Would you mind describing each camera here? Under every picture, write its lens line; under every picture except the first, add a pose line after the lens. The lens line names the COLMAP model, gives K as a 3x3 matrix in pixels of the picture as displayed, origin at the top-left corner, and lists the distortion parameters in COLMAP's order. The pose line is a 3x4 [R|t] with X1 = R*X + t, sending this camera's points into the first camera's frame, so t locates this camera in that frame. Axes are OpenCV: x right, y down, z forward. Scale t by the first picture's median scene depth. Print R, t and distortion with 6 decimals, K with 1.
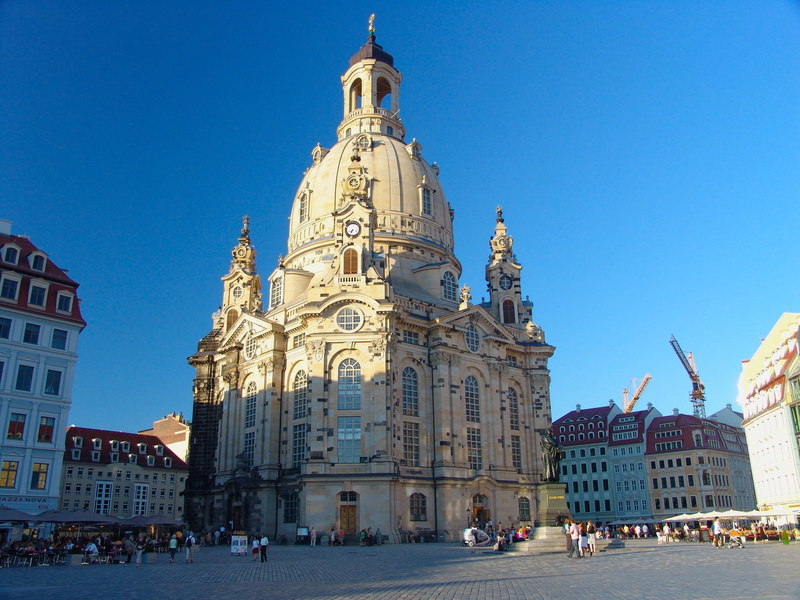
lens RADIAL K [[688.7, 0, 400.0], [0, 688.7, 300.0], [0, 0, 1]] dist [-0.108354, 0.020149]
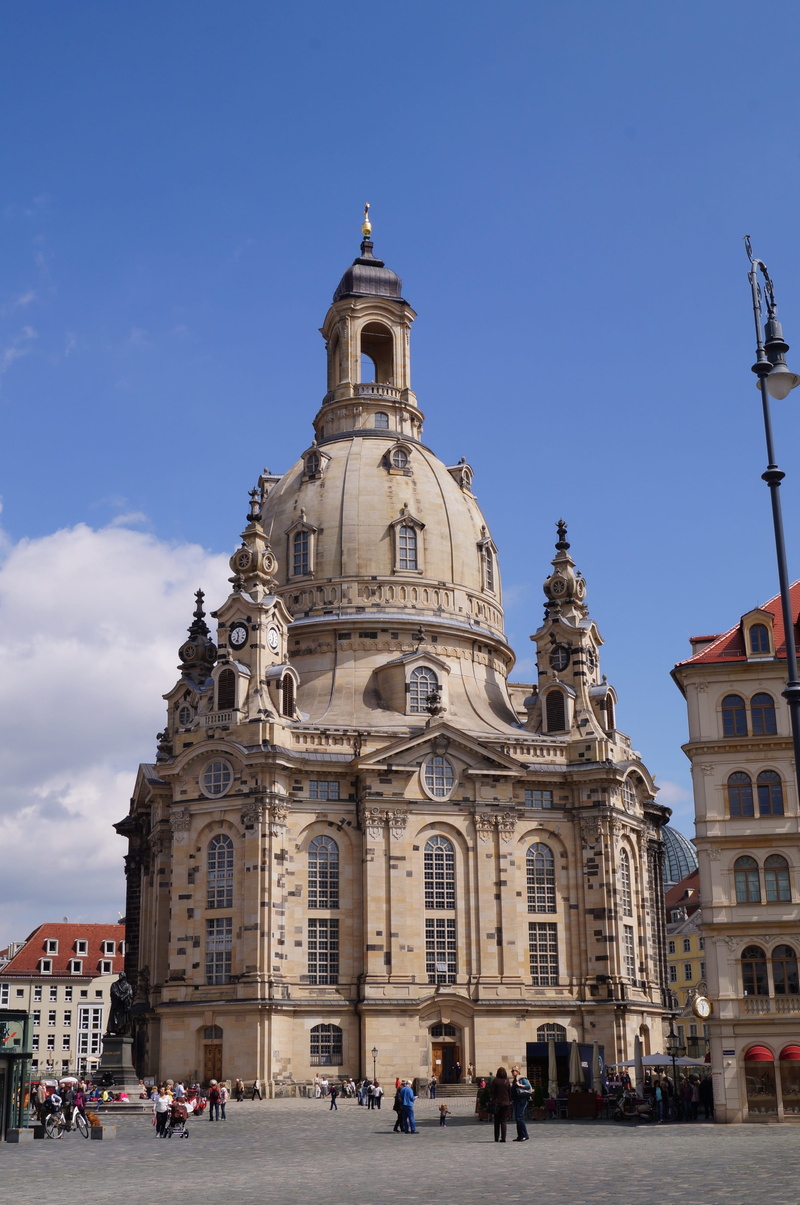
lens RADIAL K [[1502.3, 0, 400.0], [0, 1502.3, 602.5], [0, 0, 1]] dist [-0.021880, -0.037705]
pose [[0.906366, -0.127135, -0.402911, 0.672264], [0.140373, 0.990093, 0.003361, -0.117045], [0.398493, -0.059604, 0.915233, -0.289114]]
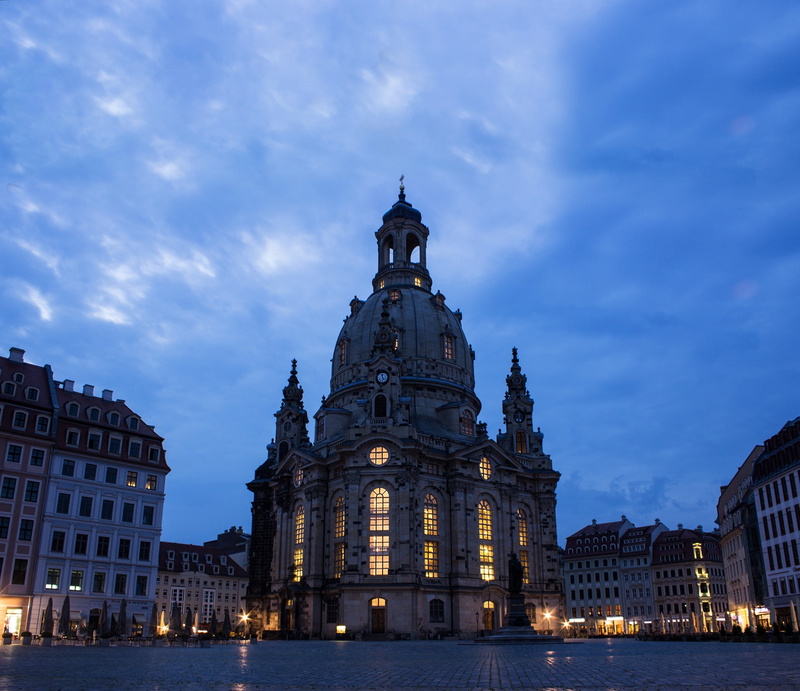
lens RADIAL K [[673.2, 0, 395.8], [0, 673.2, 428.6], [0, 0, 1]] dist [-0.129197, 0.003788]
pose [[0.996836, -0.010329, -0.078817, 0.044520], [0.012566, 0.999531, 0.027939, -0.046833], [0.078492, -0.028841, 0.996497, -0.153444]]
